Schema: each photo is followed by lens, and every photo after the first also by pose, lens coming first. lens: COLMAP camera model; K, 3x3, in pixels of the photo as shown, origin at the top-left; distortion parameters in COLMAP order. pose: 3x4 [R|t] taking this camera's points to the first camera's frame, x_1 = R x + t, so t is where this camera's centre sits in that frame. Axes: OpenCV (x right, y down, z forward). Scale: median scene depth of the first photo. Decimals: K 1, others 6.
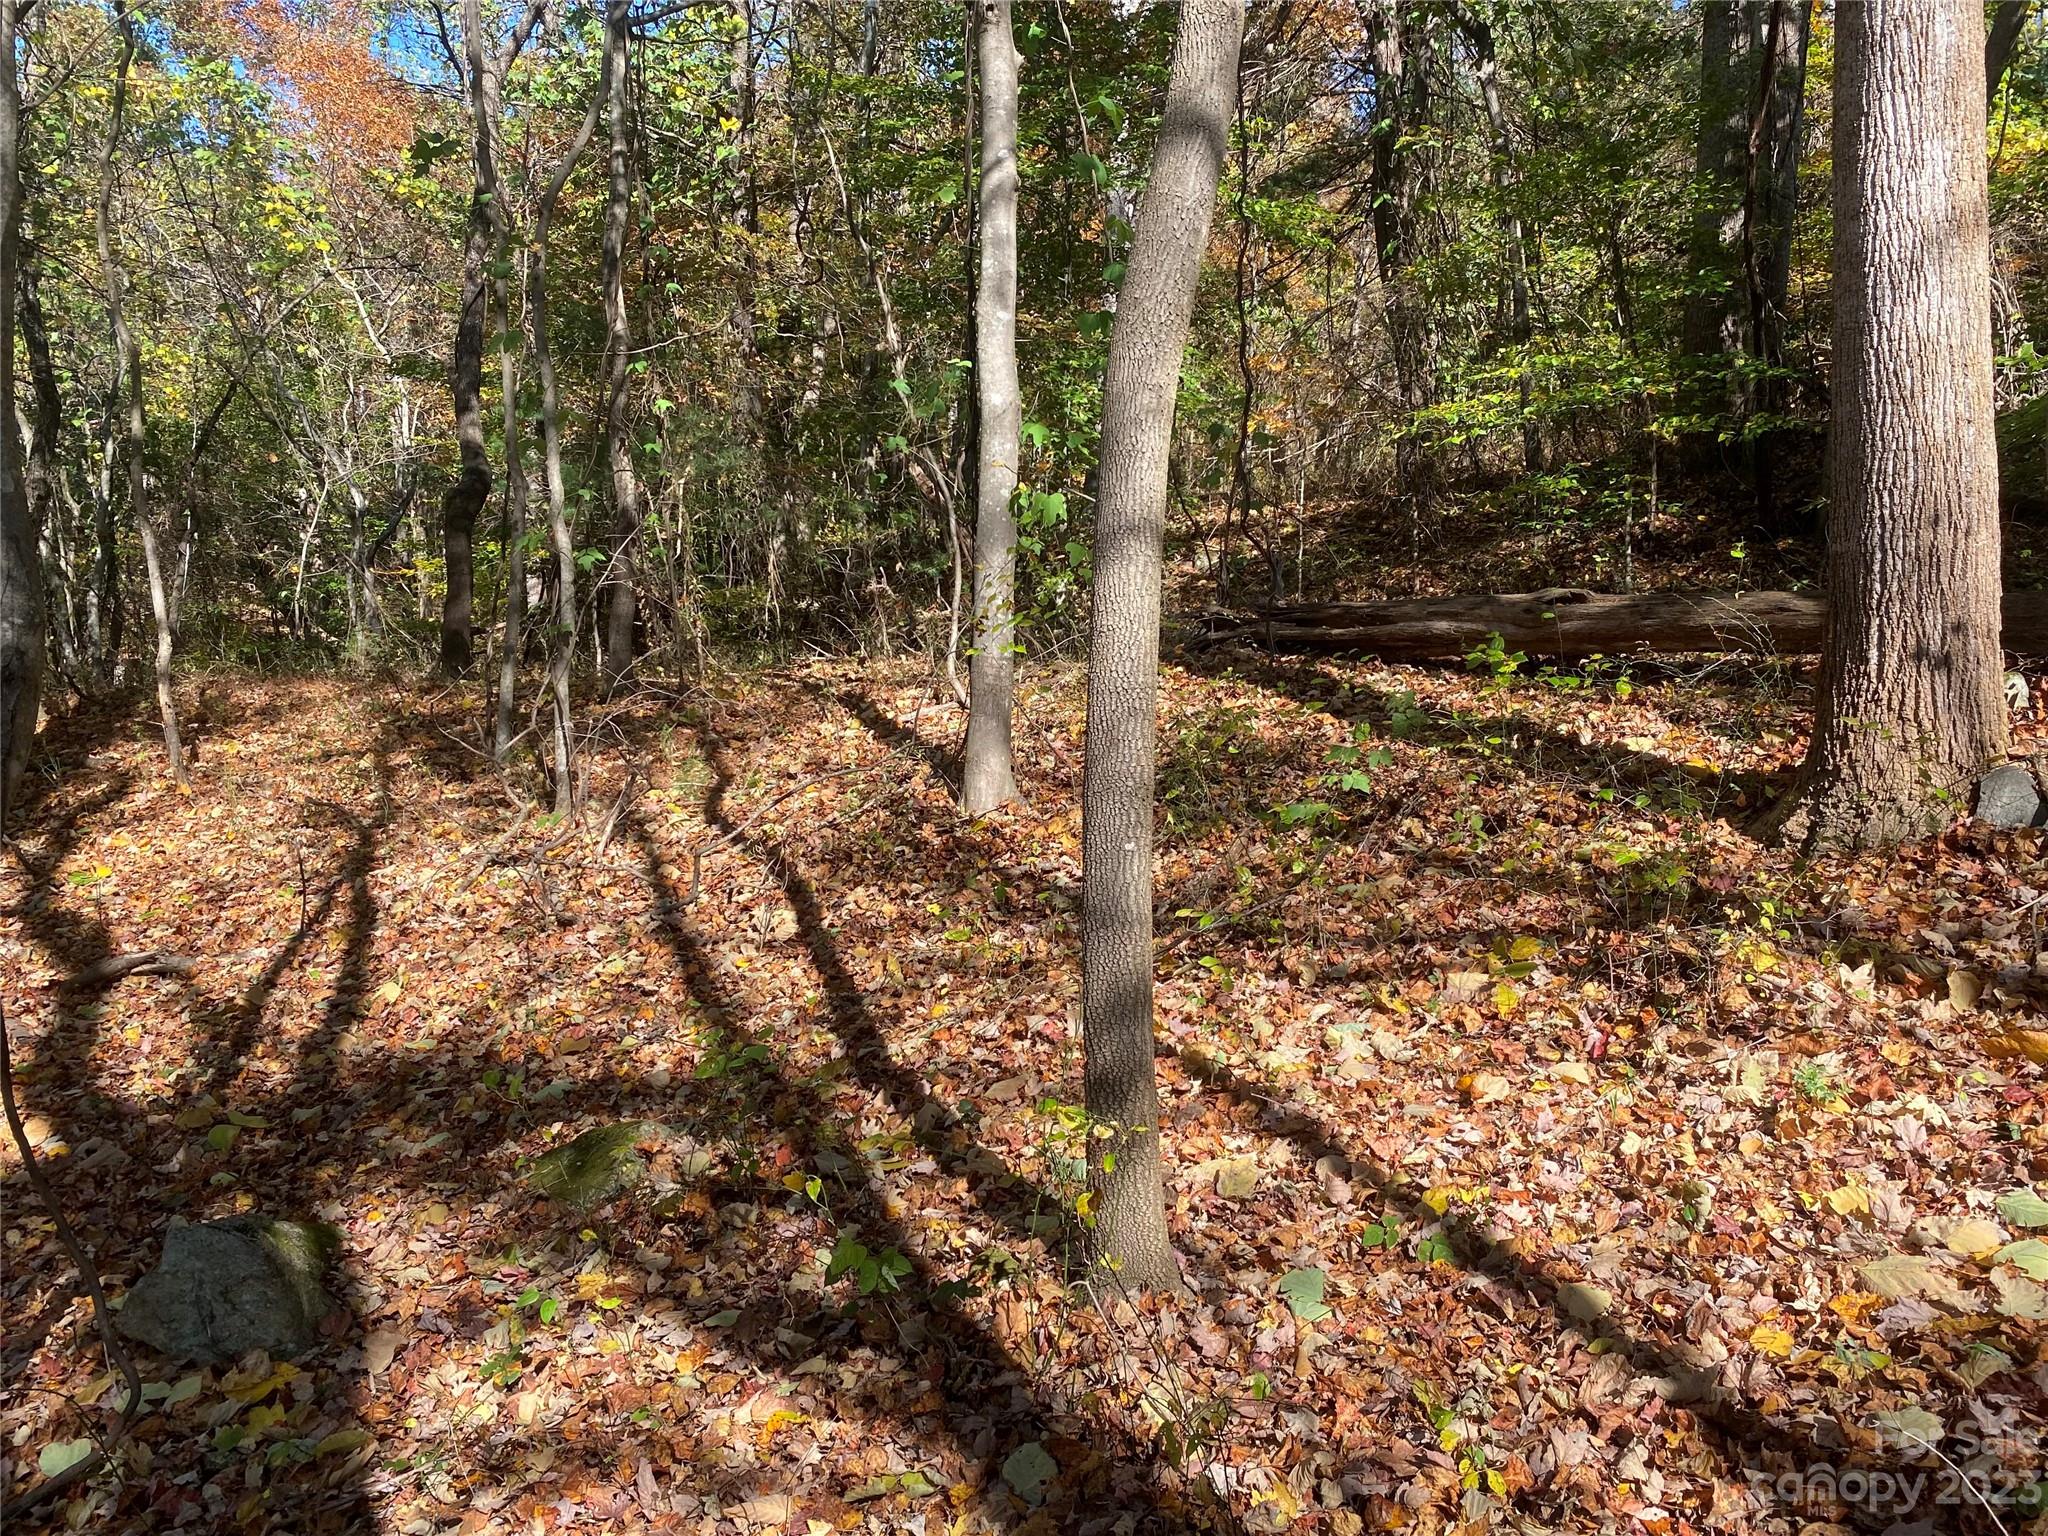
lens RADIAL K [[1554.9, 0, 1024.0], [0, 1554.9, 768.0], [0, 0, 1]] dist [0.010894, -0.016994]
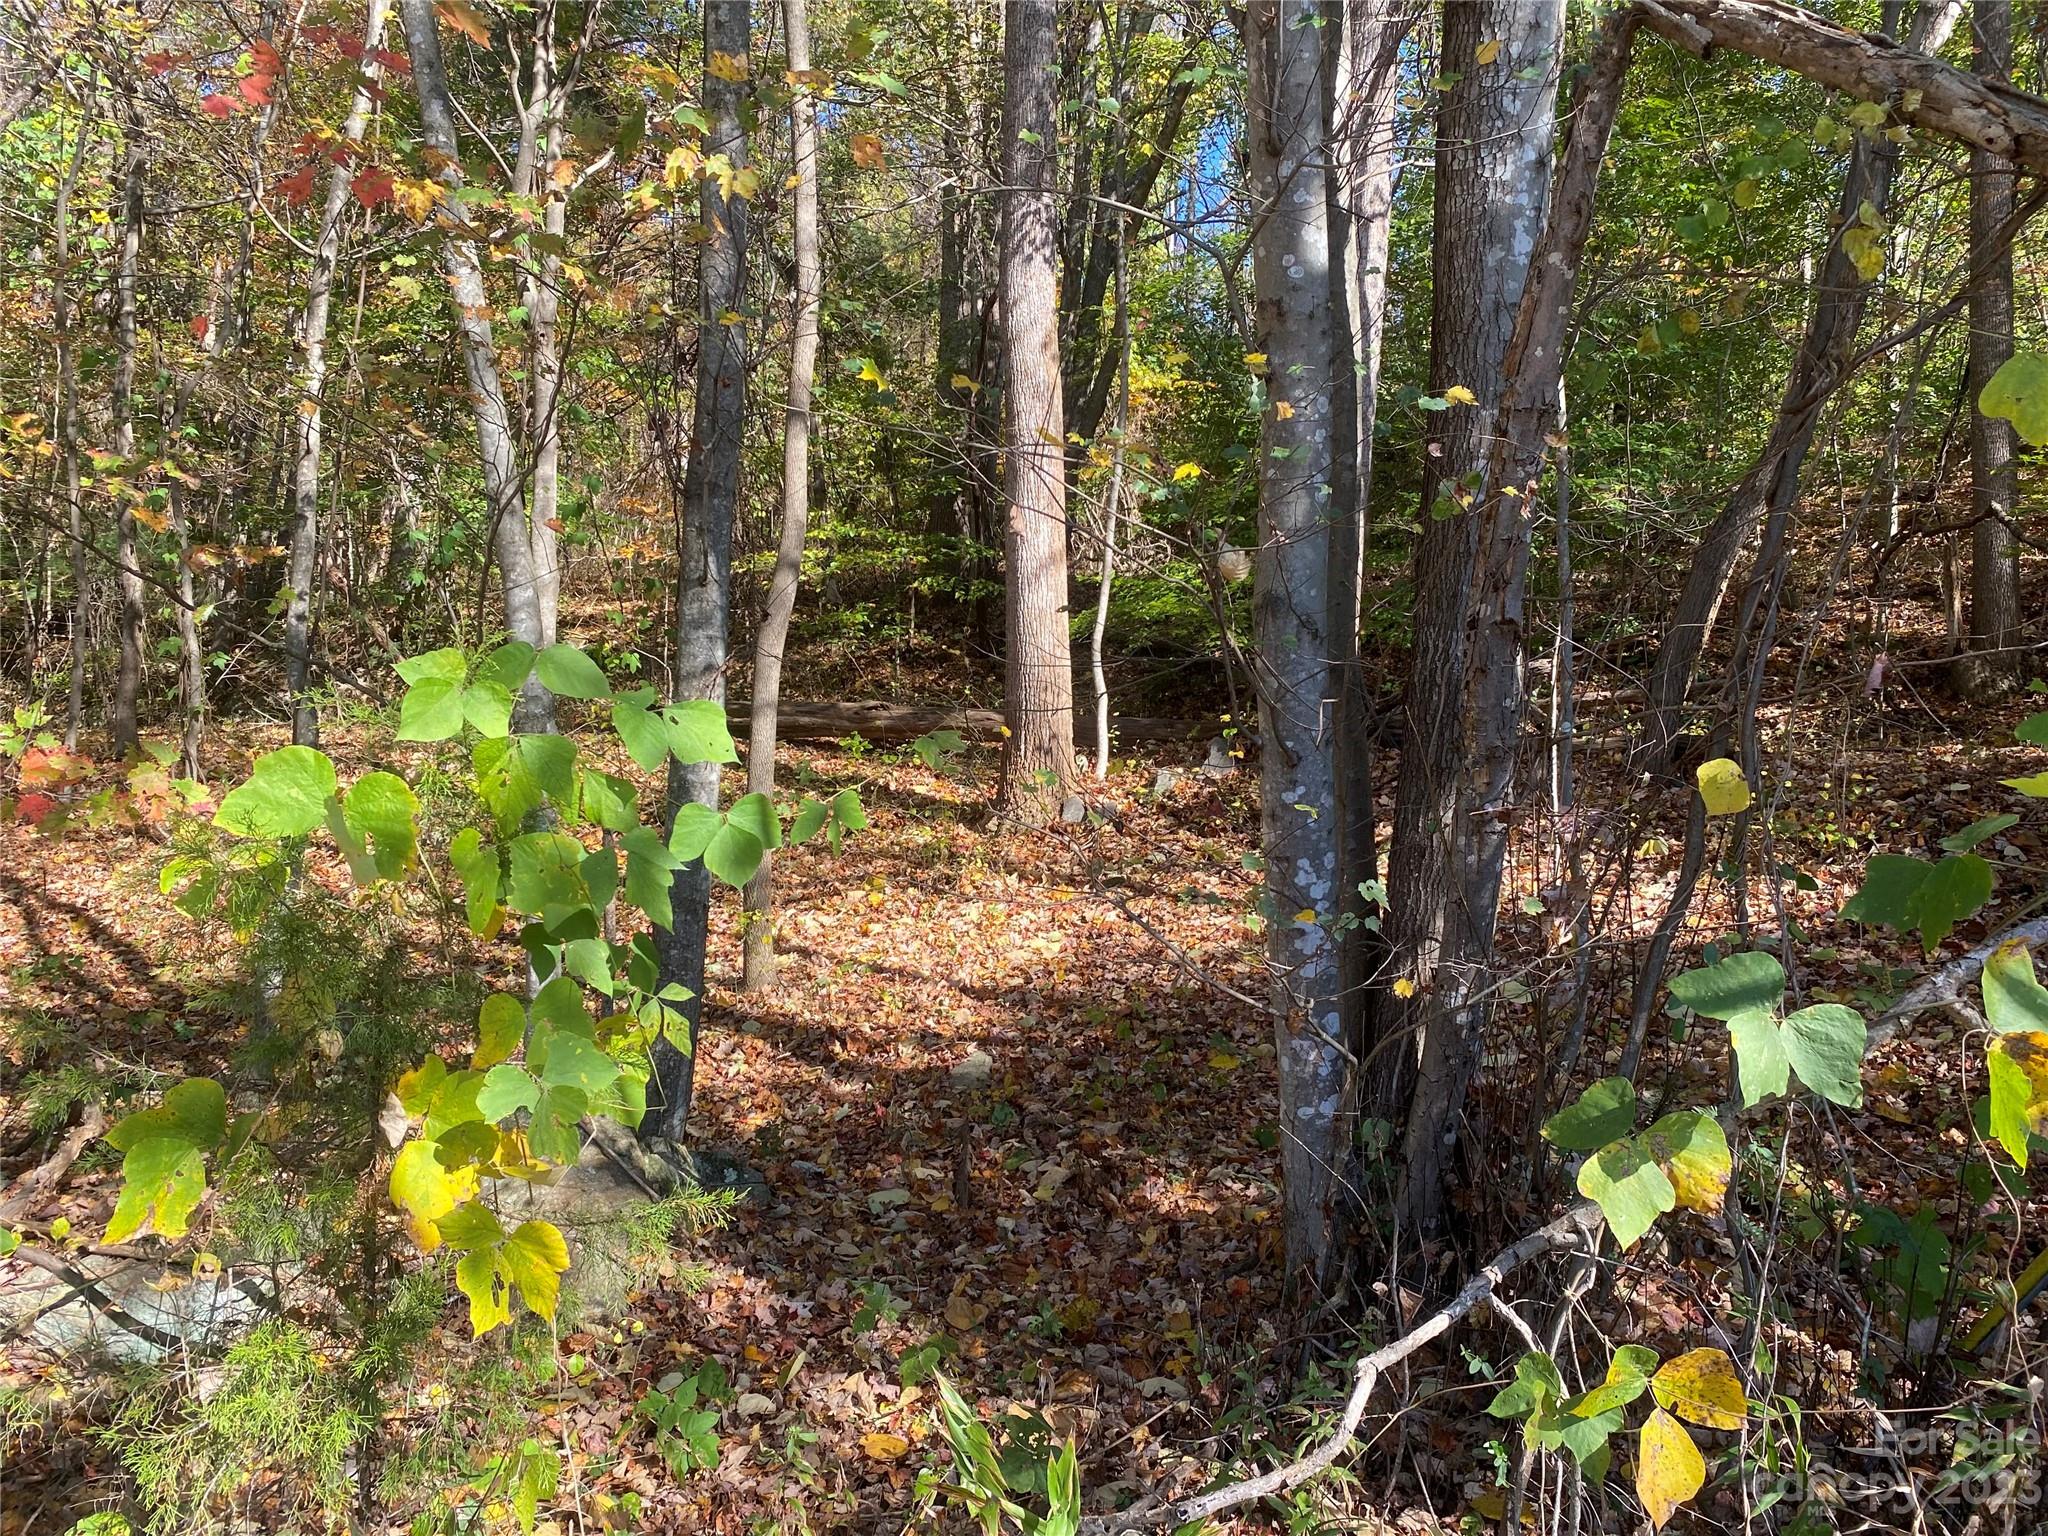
lens RADIAL K [[1554.9, 0, 1024.0], [0, 1554.9, 768.0], [0, 0, 1]] dist [0.010894, -0.016994]
pose [[0.894106, 0.005106, 0.447826, -0.488429], [0.012497, 0.999261, -0.036345, 0.041366], [-0.447681, 0.038093, 0.893382, -1.075218]]
